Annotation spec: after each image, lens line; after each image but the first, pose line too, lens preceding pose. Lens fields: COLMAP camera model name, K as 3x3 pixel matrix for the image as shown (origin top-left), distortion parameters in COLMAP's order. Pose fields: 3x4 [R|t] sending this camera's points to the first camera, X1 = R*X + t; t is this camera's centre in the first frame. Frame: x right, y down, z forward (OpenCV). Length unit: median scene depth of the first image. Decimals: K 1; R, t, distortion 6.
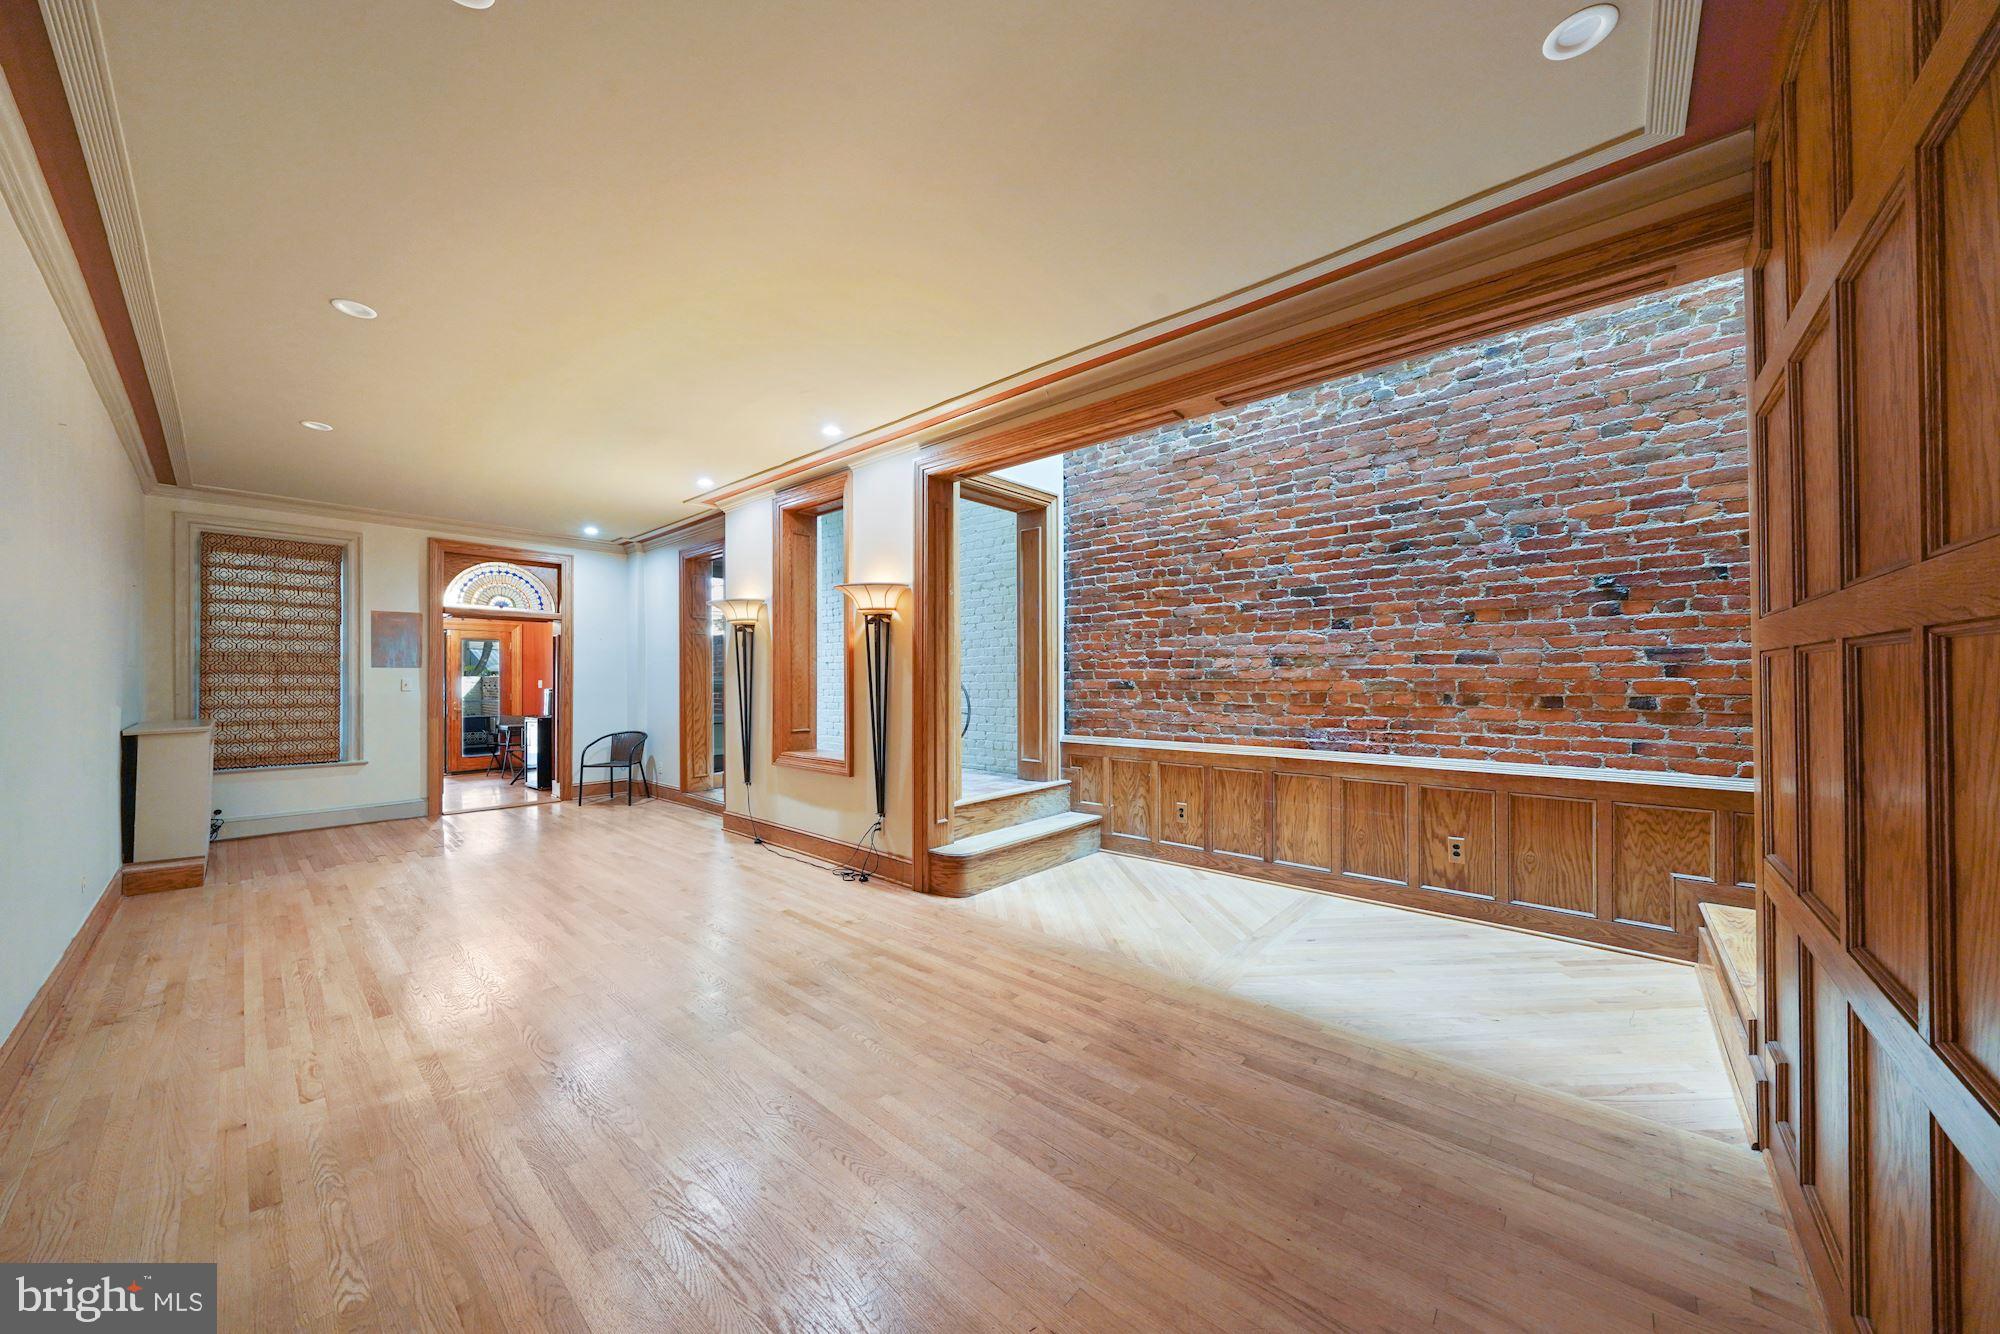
lens RADIAL K [[689.7, 0, 999.6], [0, 689.7, 669.0], [0, 0, 1]] dist [-0.007528, -0.000252]
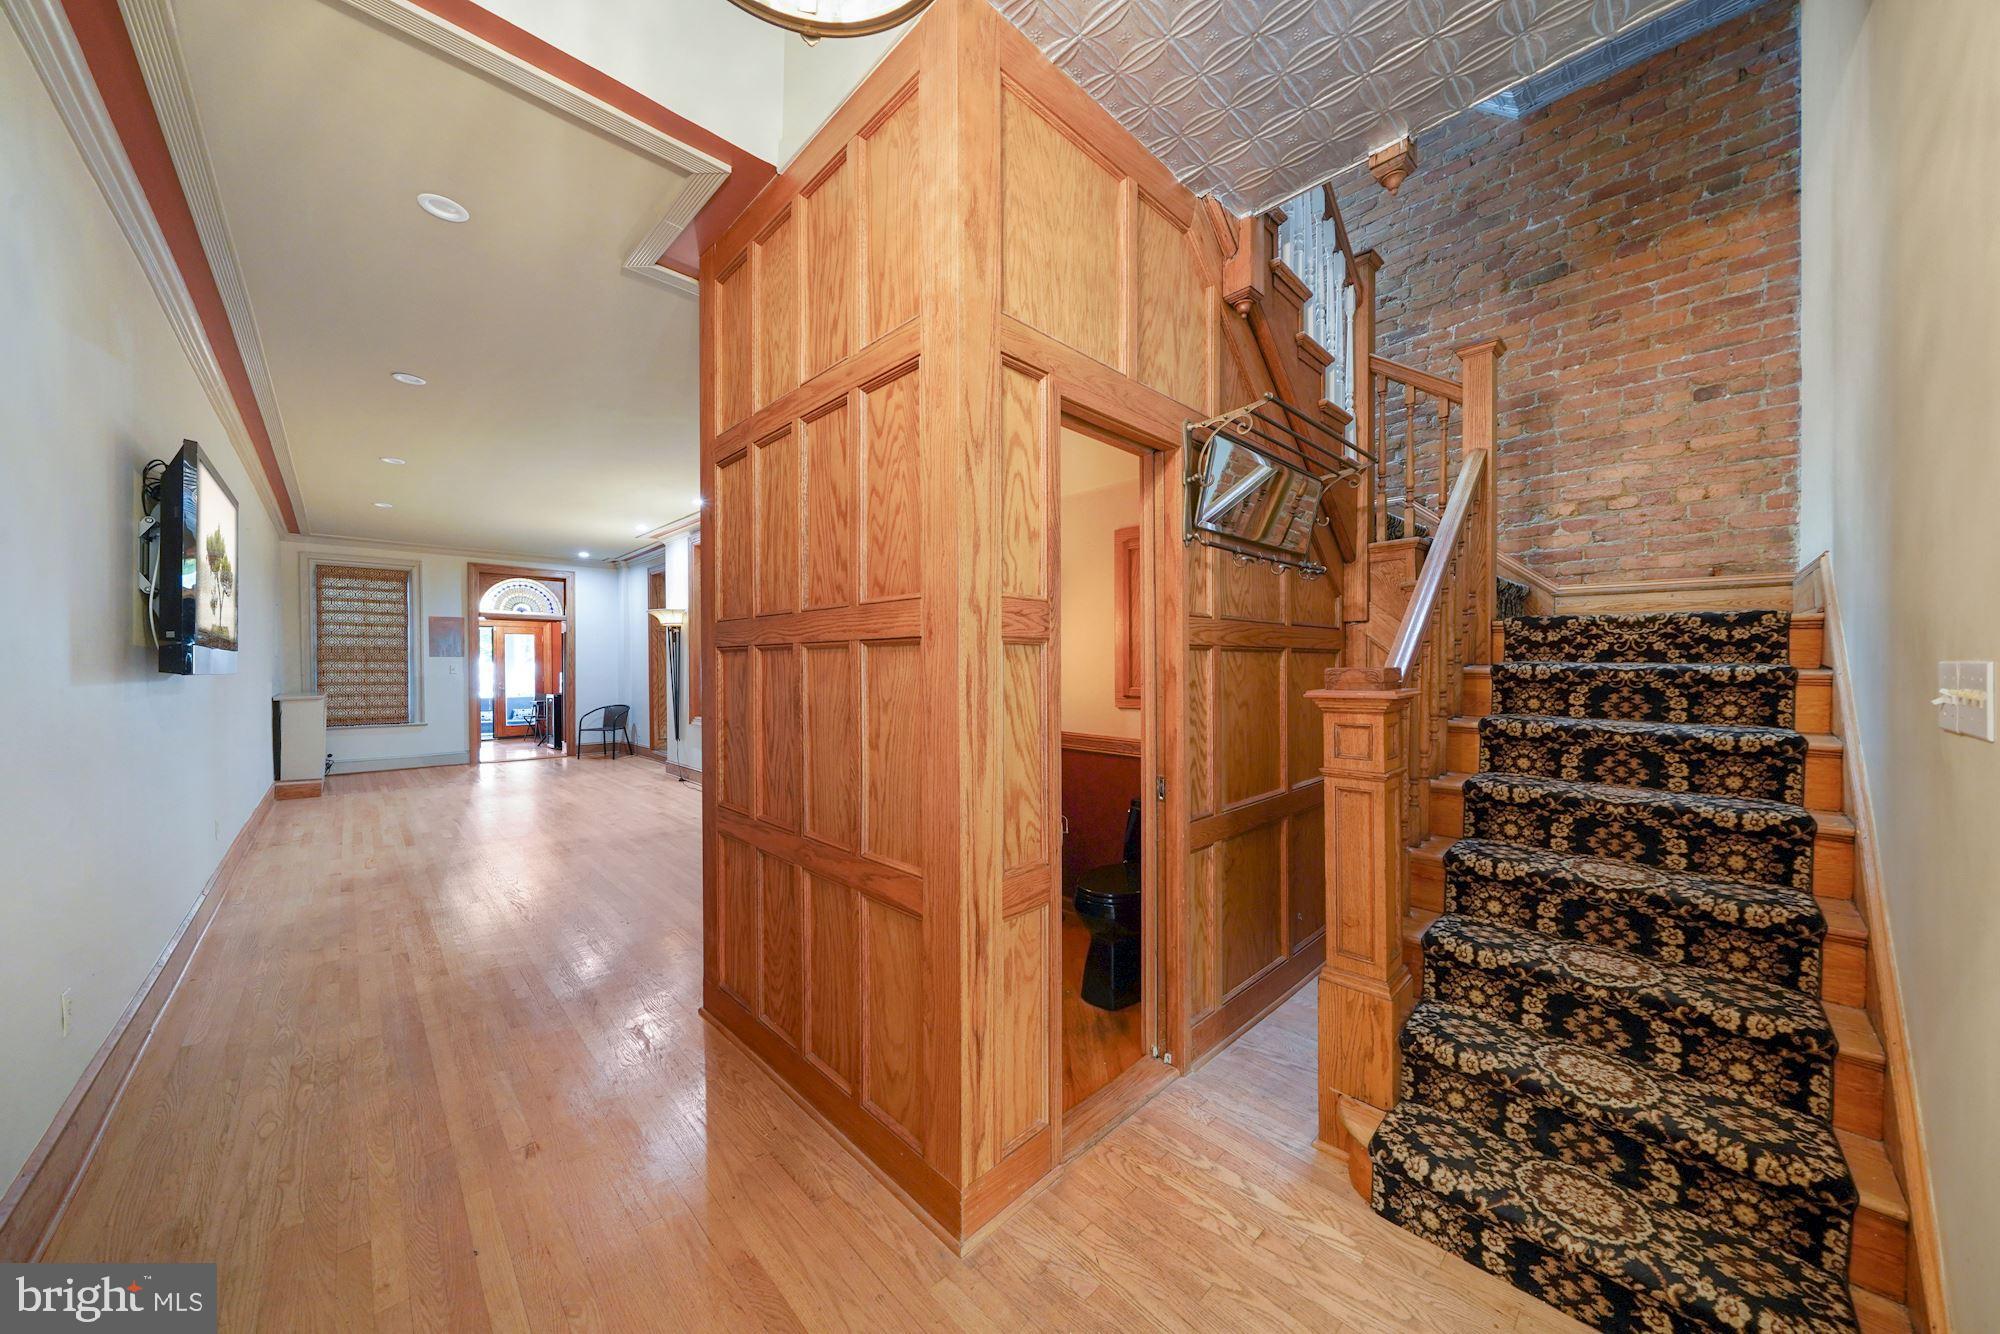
lens RADIAL K [[689.7, 0, 1000.9], [0, 689.7, 668.1], [0, 0, 1]] dist [-0.007528, -0.000252]
pose [[0.996959, 0.003317, -0.077856, 0.387217], [-0.001886, 0.999828, 0.018445, -0.007403], [0.077904, -0.018242, 0.996794, -0.334051]]
